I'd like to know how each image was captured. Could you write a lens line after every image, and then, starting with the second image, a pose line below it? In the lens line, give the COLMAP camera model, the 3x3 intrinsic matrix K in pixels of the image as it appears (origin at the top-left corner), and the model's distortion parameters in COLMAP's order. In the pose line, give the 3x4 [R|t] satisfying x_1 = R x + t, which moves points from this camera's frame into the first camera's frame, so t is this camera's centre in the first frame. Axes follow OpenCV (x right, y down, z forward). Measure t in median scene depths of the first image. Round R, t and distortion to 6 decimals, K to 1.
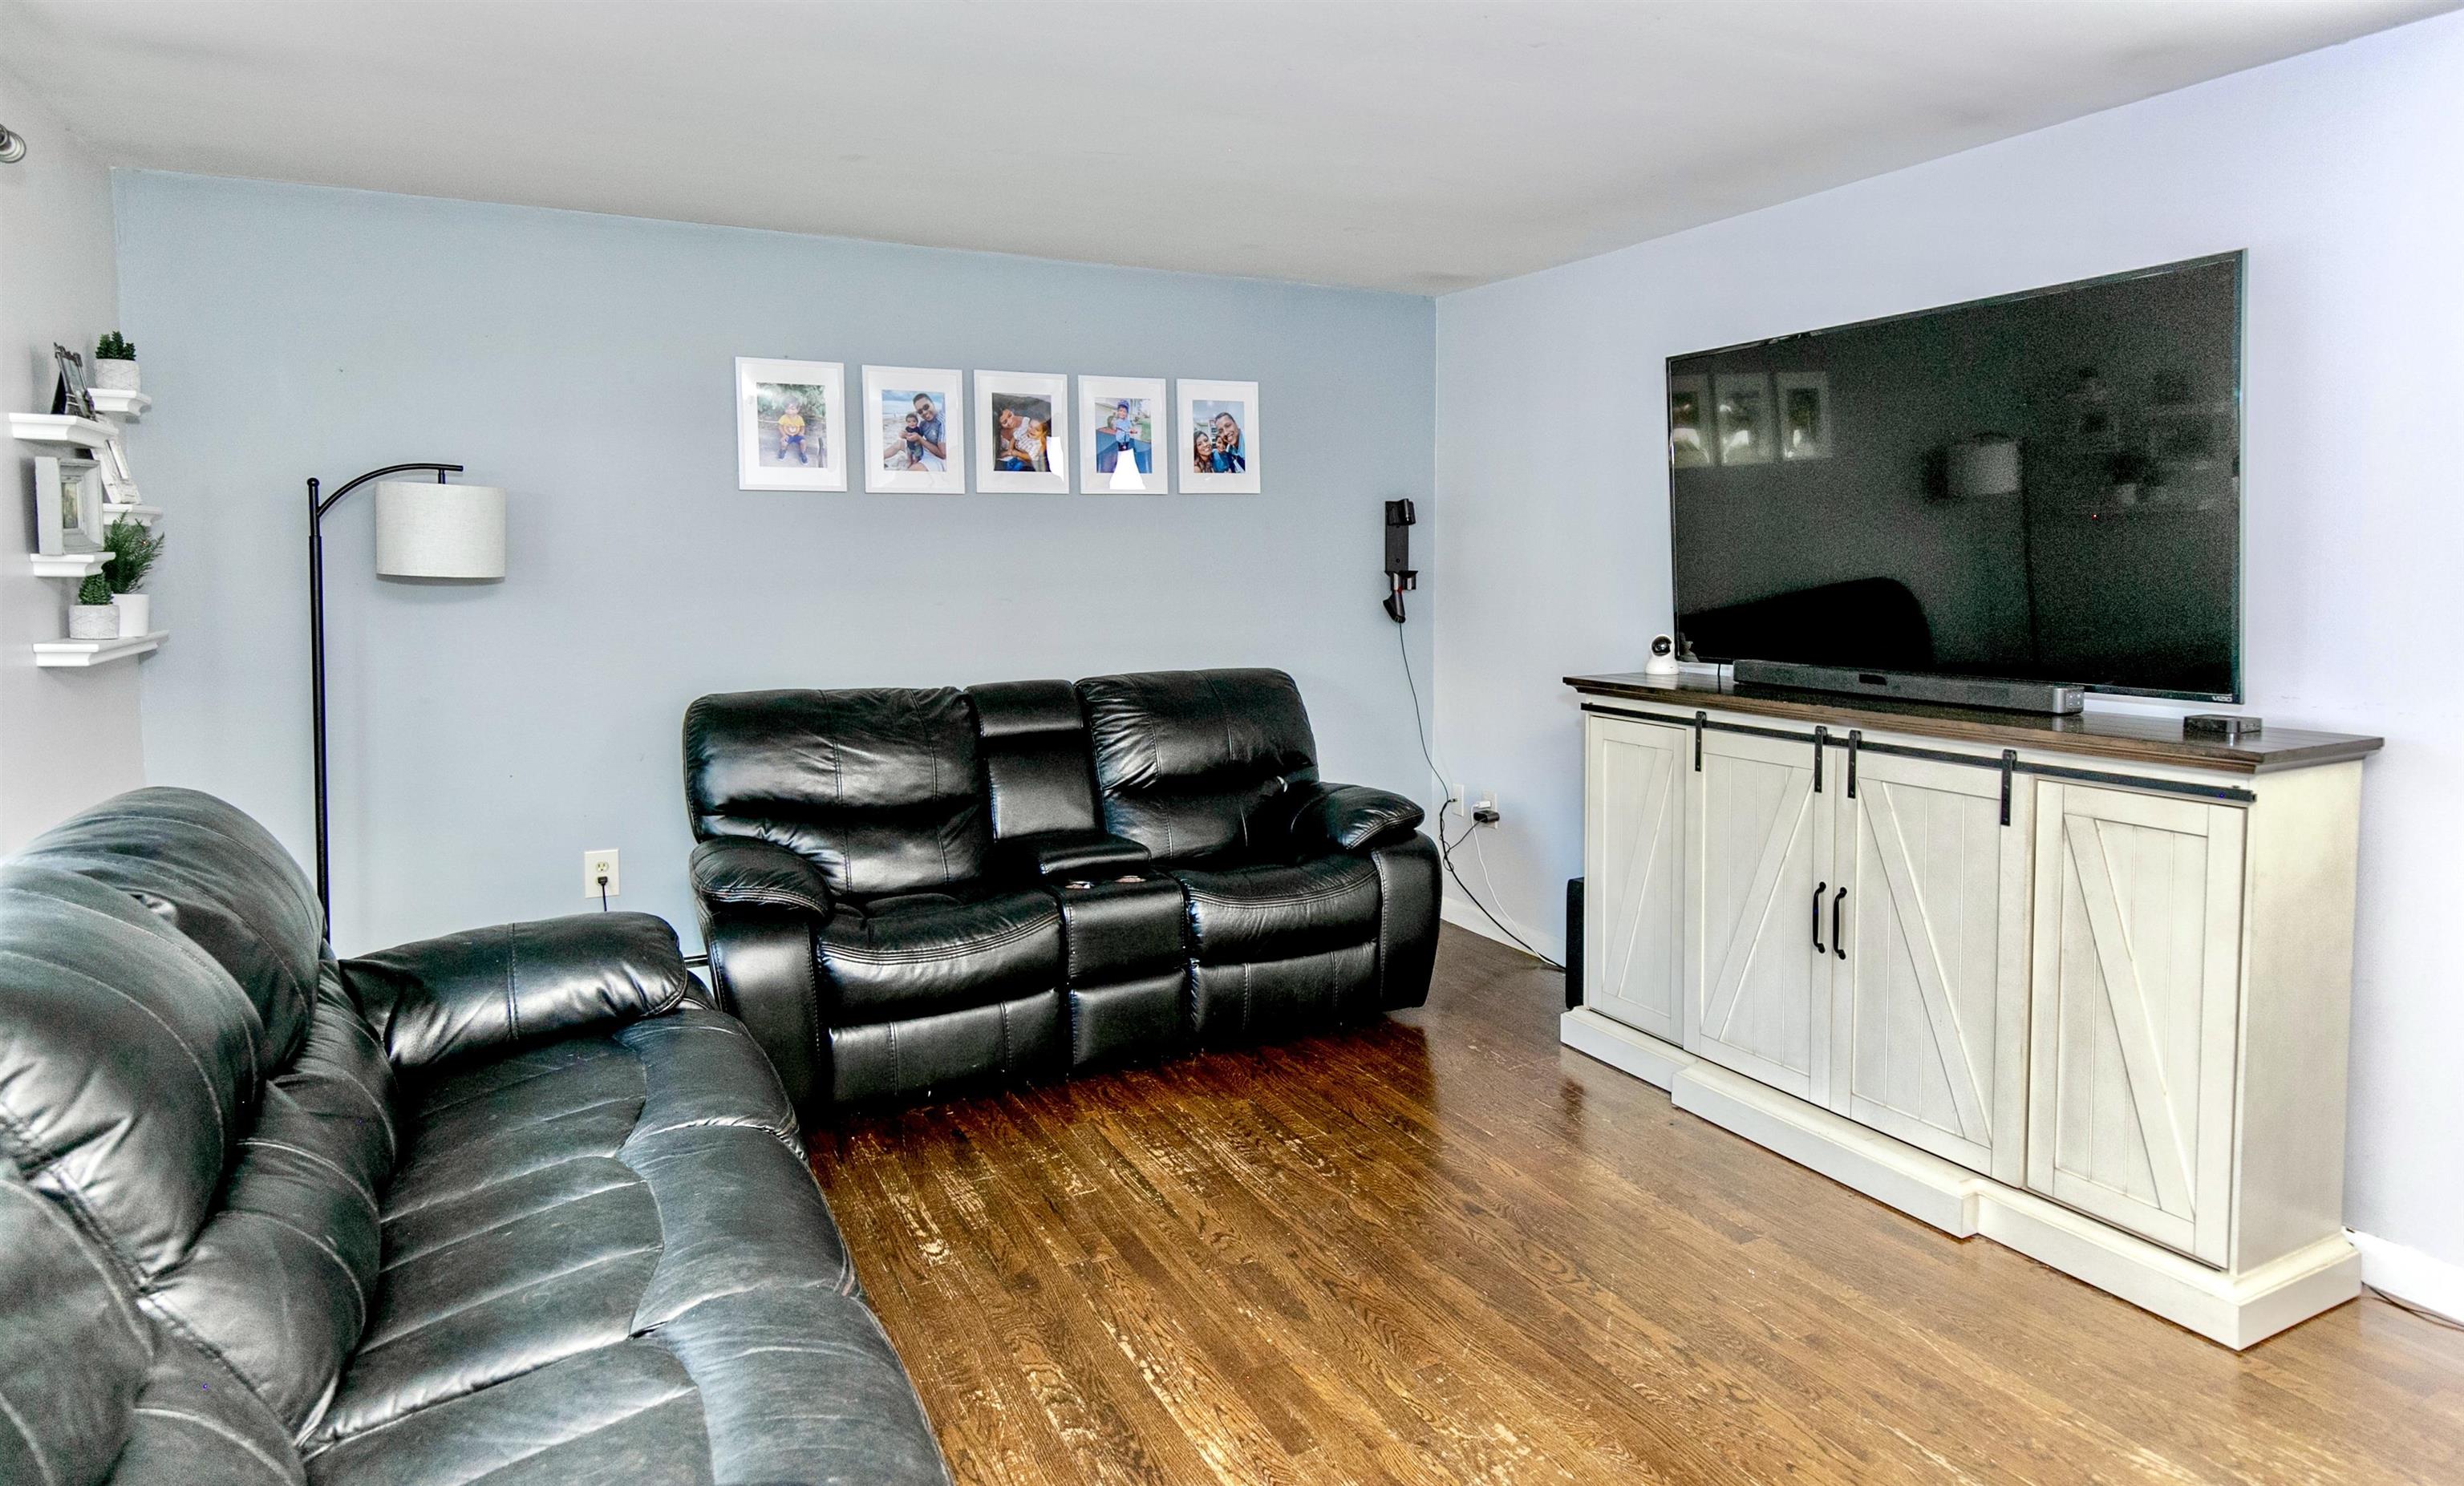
lens RADIAL K [[1412.0, 0, 1240.8], [0, 1412.0, 650.8], [0, 0, 1]] dist [0.012823, 0.000225]
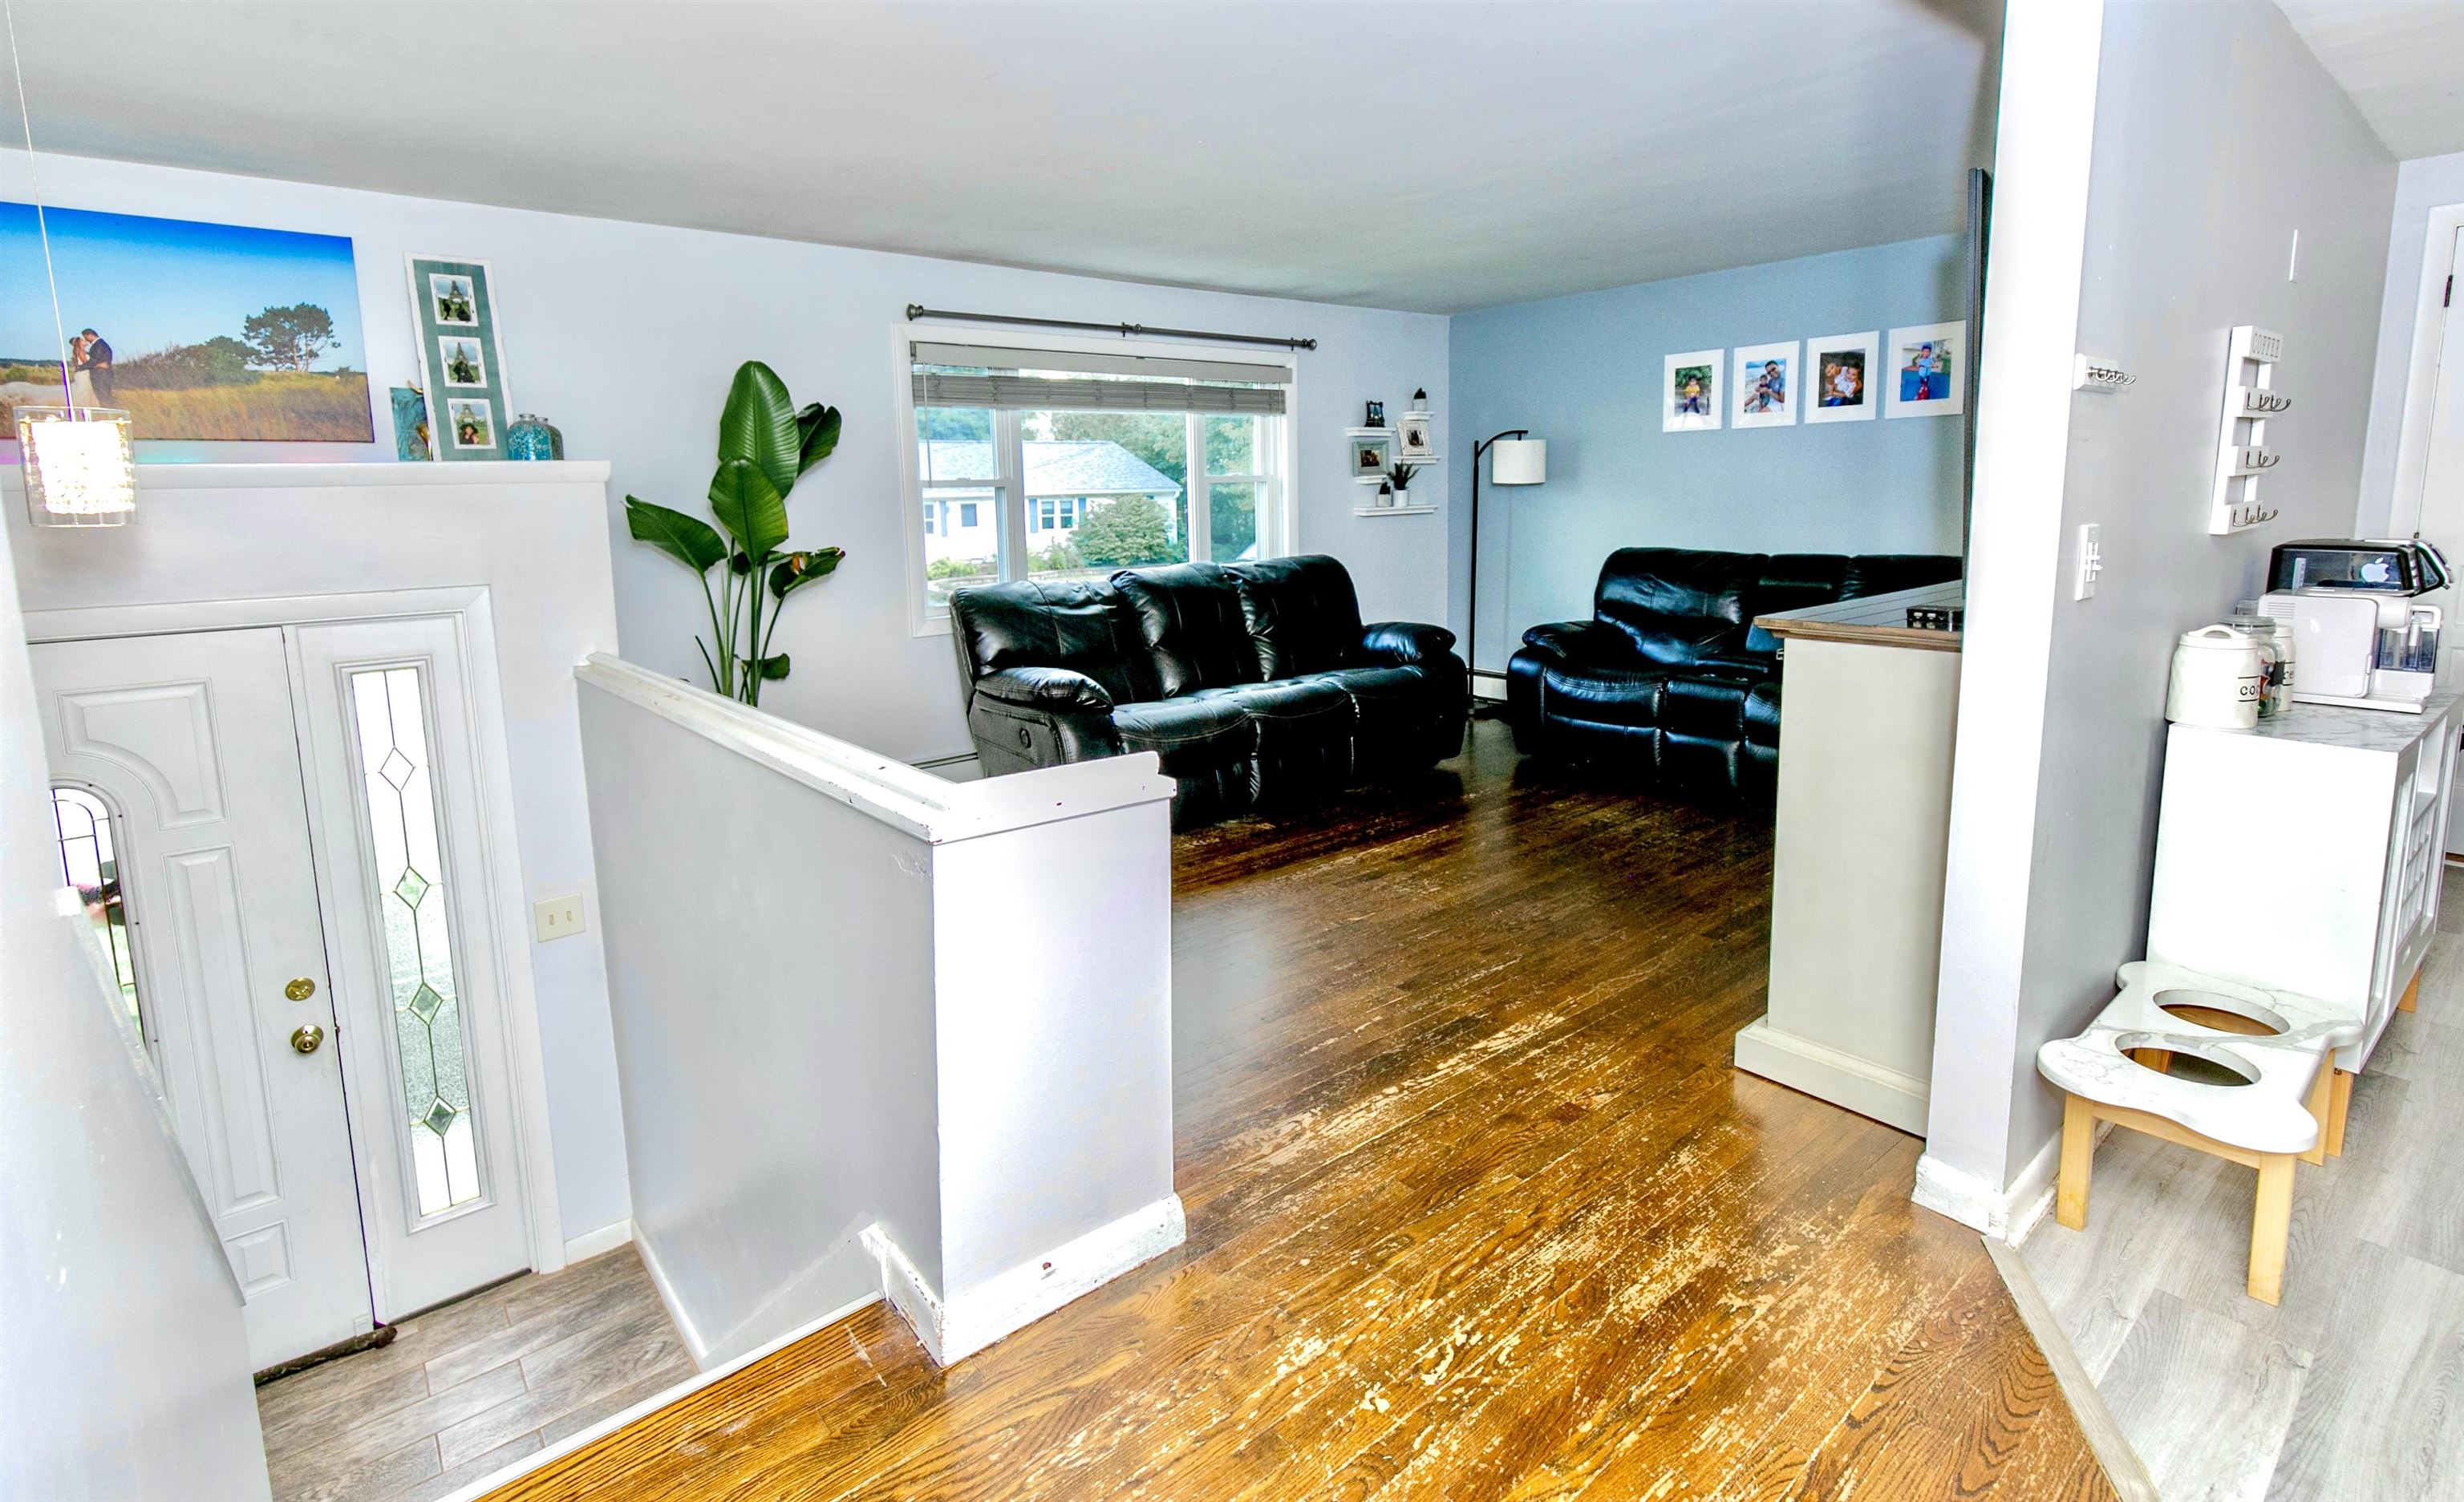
lens RADIAL K [[1121.6, 0, 1224.9], [0, 1121.6, 647.0], [0, 0, 1]] dist [0.001811, 0.000030]
pose [[0.208650, 0.138199, -0.968177, 1.024090], [-0.047094, 0.990237, 0.131199, -0.007876], [0.976856, 0.018220, 0.213122, 0.198745]]
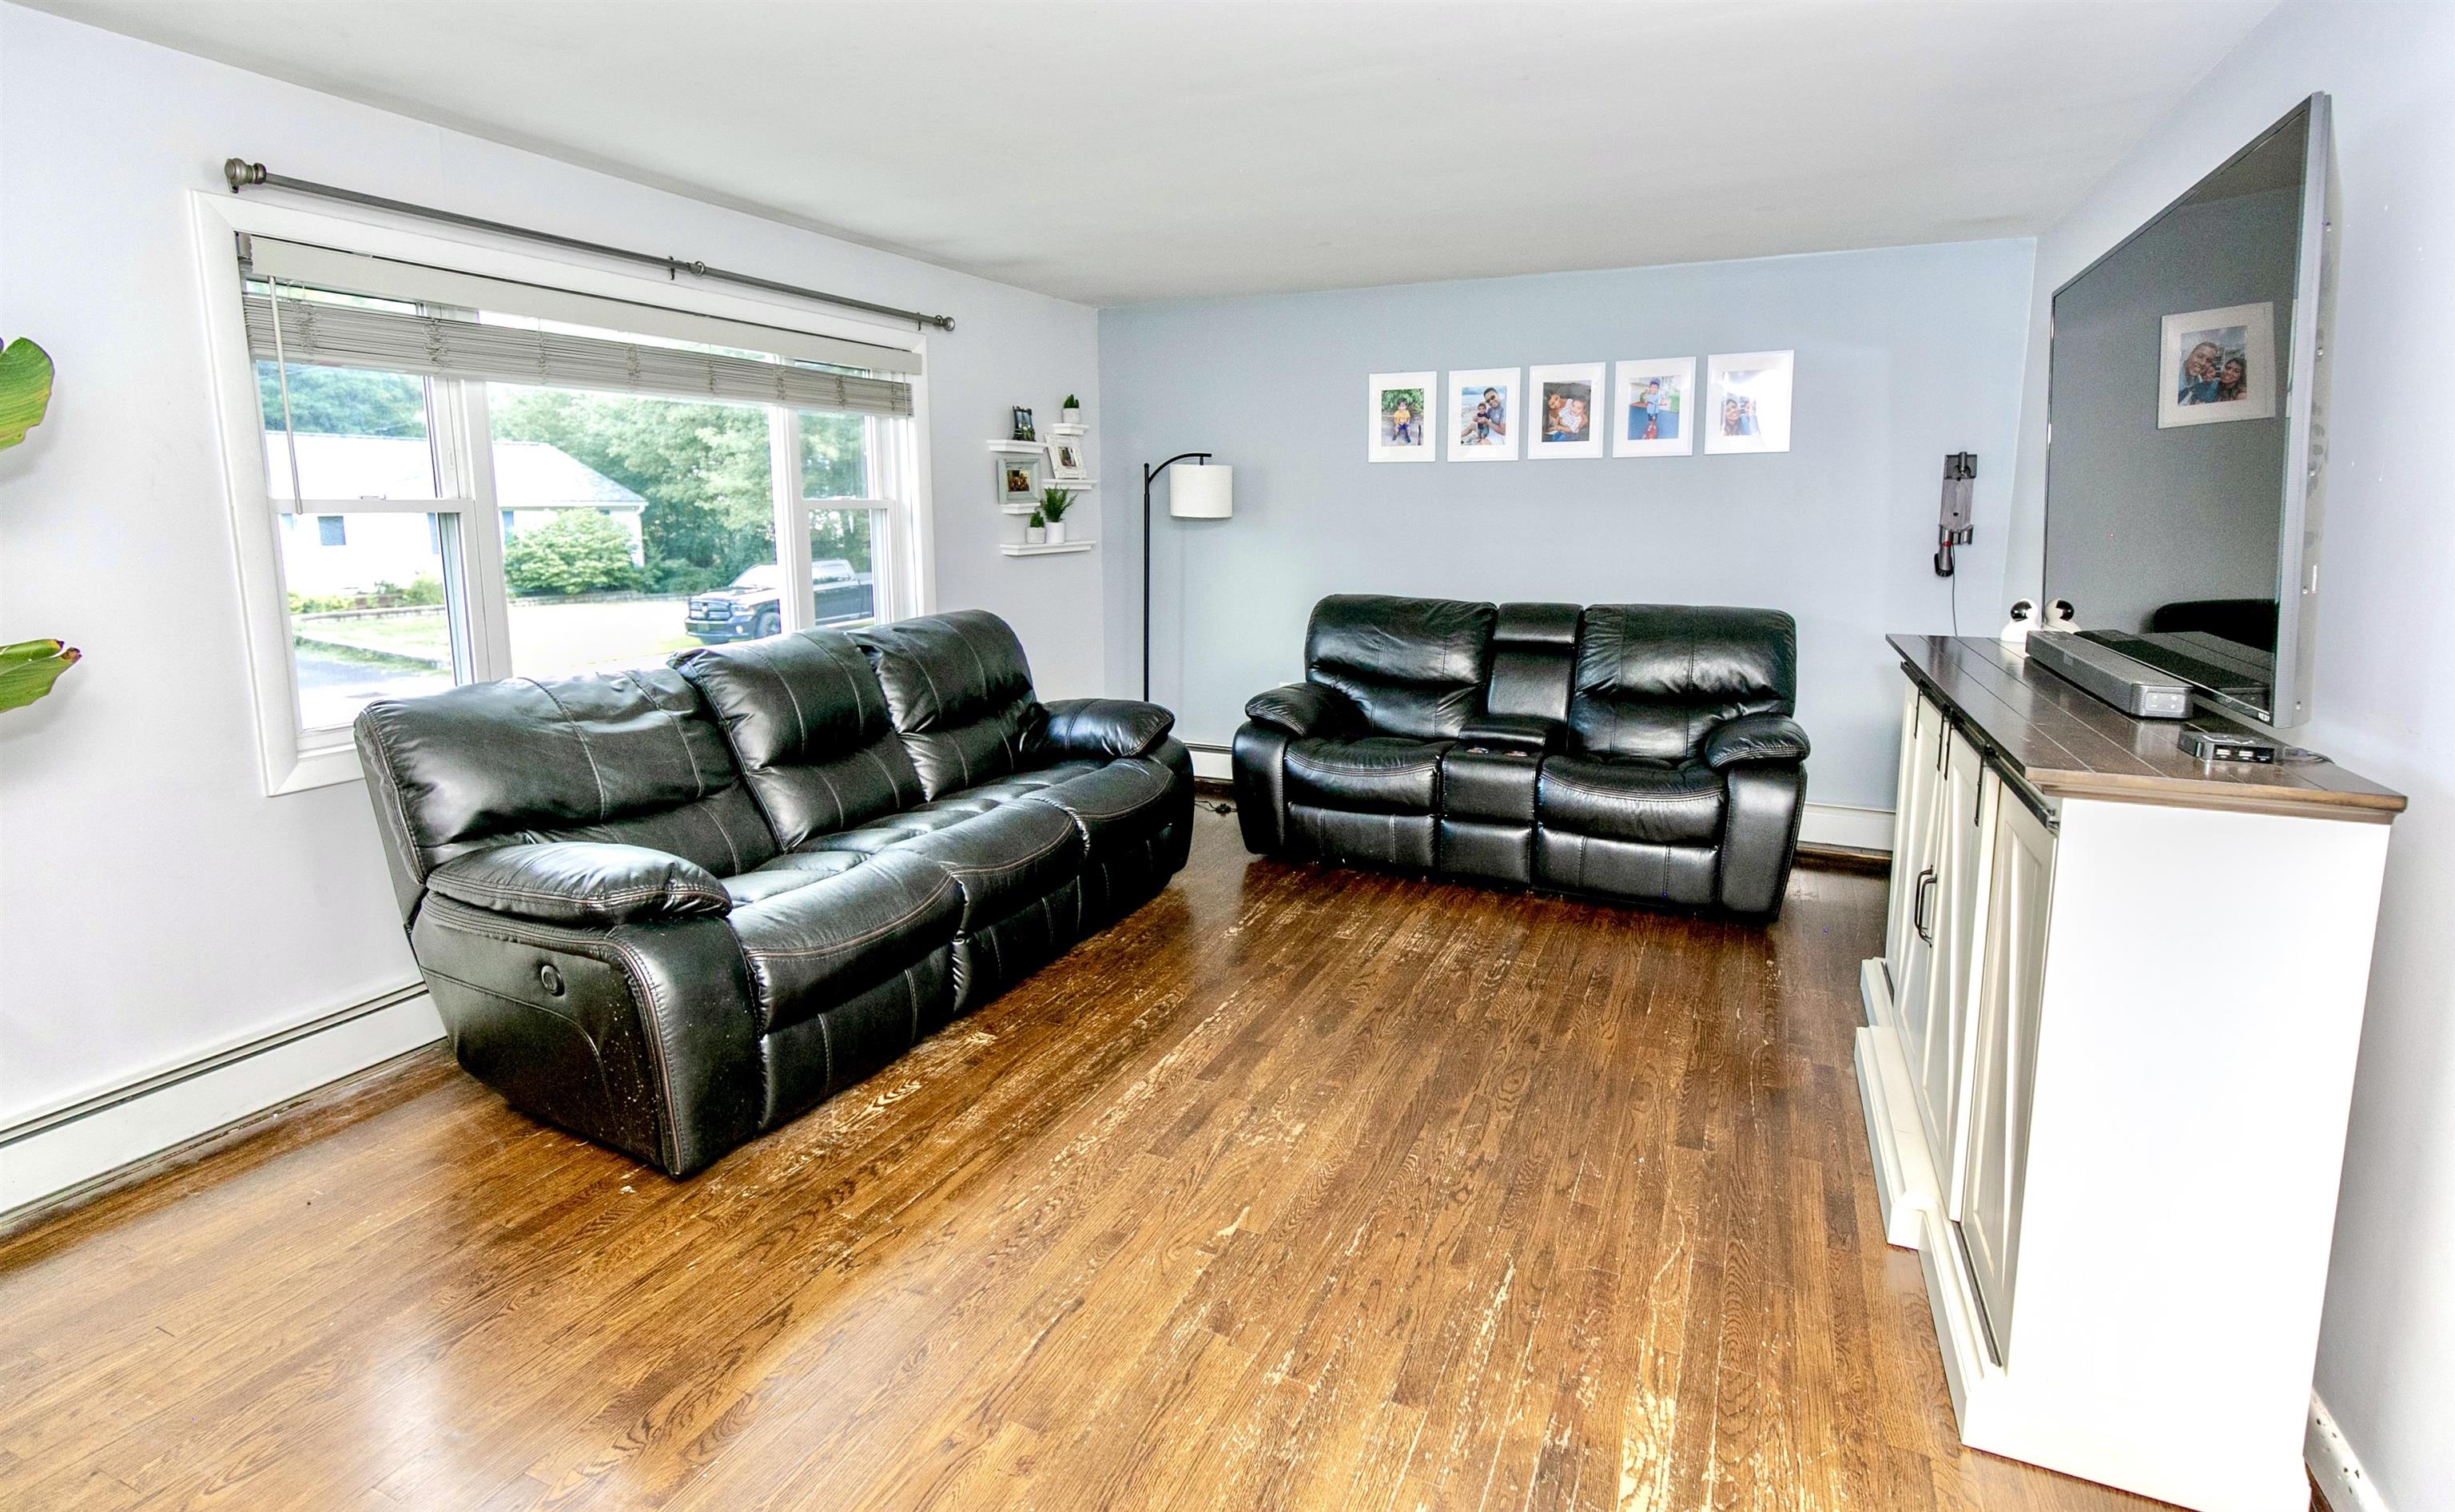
lens RADIAL K [[1117.1, 0, 1267.1], [0, 1117.1, 657.2], [0, 0, 1]] dist [0.005177, -0.000371]
pose [[0.630658, 0.112706, -0.767833, 0.591869], [-0.057615, 0.993467, 0.098504, -0.018883], [0.773919, -0.017883, 0.633032, 0.162446]]
